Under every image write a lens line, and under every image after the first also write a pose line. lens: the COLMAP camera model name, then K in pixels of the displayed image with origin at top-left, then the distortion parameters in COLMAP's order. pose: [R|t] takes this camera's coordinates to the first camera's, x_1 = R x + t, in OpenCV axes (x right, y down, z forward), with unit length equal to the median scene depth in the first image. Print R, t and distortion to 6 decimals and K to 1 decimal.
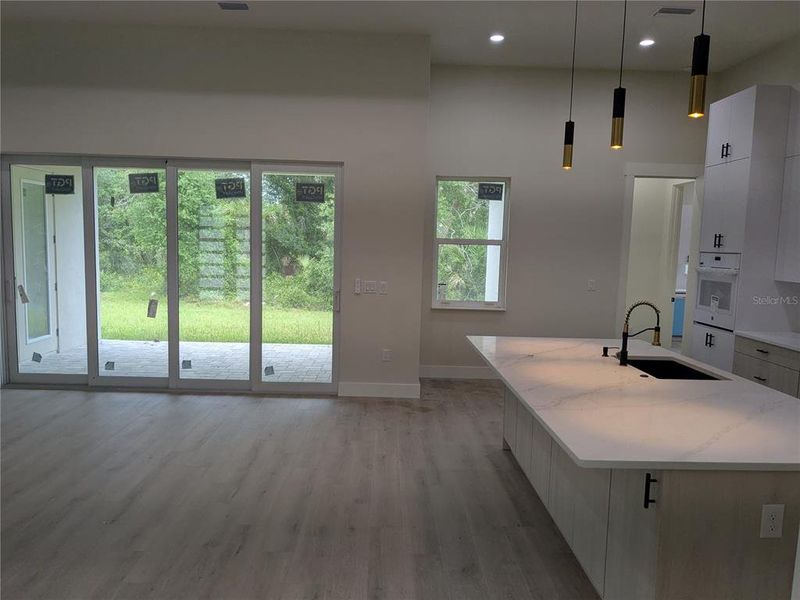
lens RADIAL K [[632.2, 0, 400.1], [0, 632.2, 305.6], [0, 0, 1]] dist [0.070201, -0.097499]
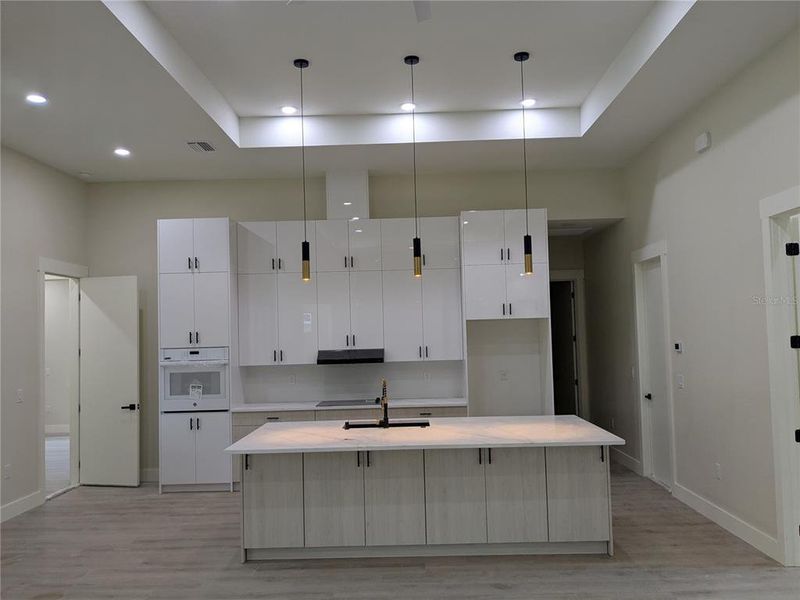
lens RADIAL K [[632.2, 0, 400.1], [0, 632.2, 305.6], [0, 0, 1]] dist [0.070201, -0.097499]
pose [[0.048023, 0.013113, 0.998760, -0.663654], [0.128020, 0.991586, -0.019175, -0.090178], [-0.990608, 0.128782, 0.045940, 0.571318]]
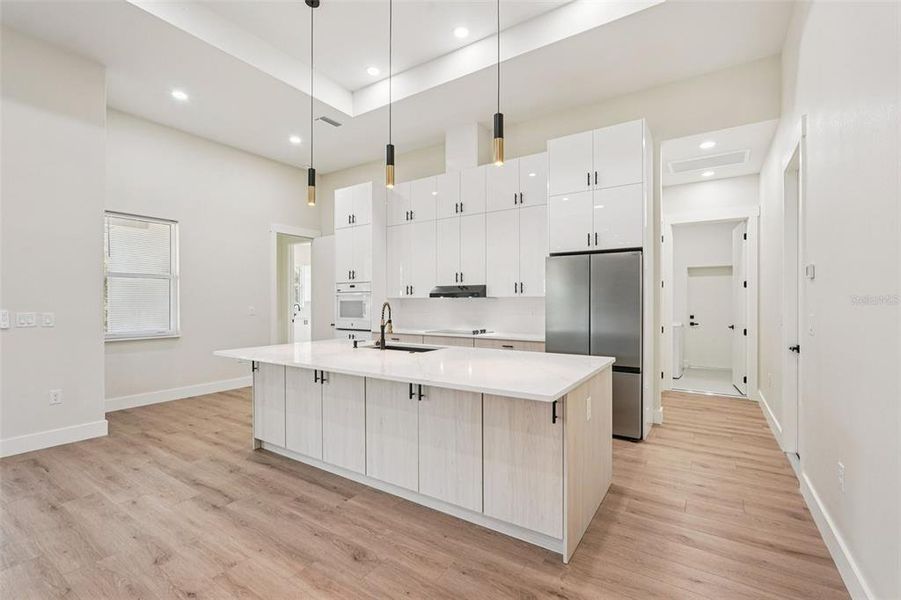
lens RADIAL K [[397.1, 0, 448.4], [0, 397.1, 301.9], [0, 0, 1]] dist [-0.002429, 0.000040]
pose [[0.575837, -0.028328, 0.817073, -0.170731], [0.099136, 0.994444, -0.035389, 0.023323], [-0.811532, 0.101380, 0.575446, 0.252887]]
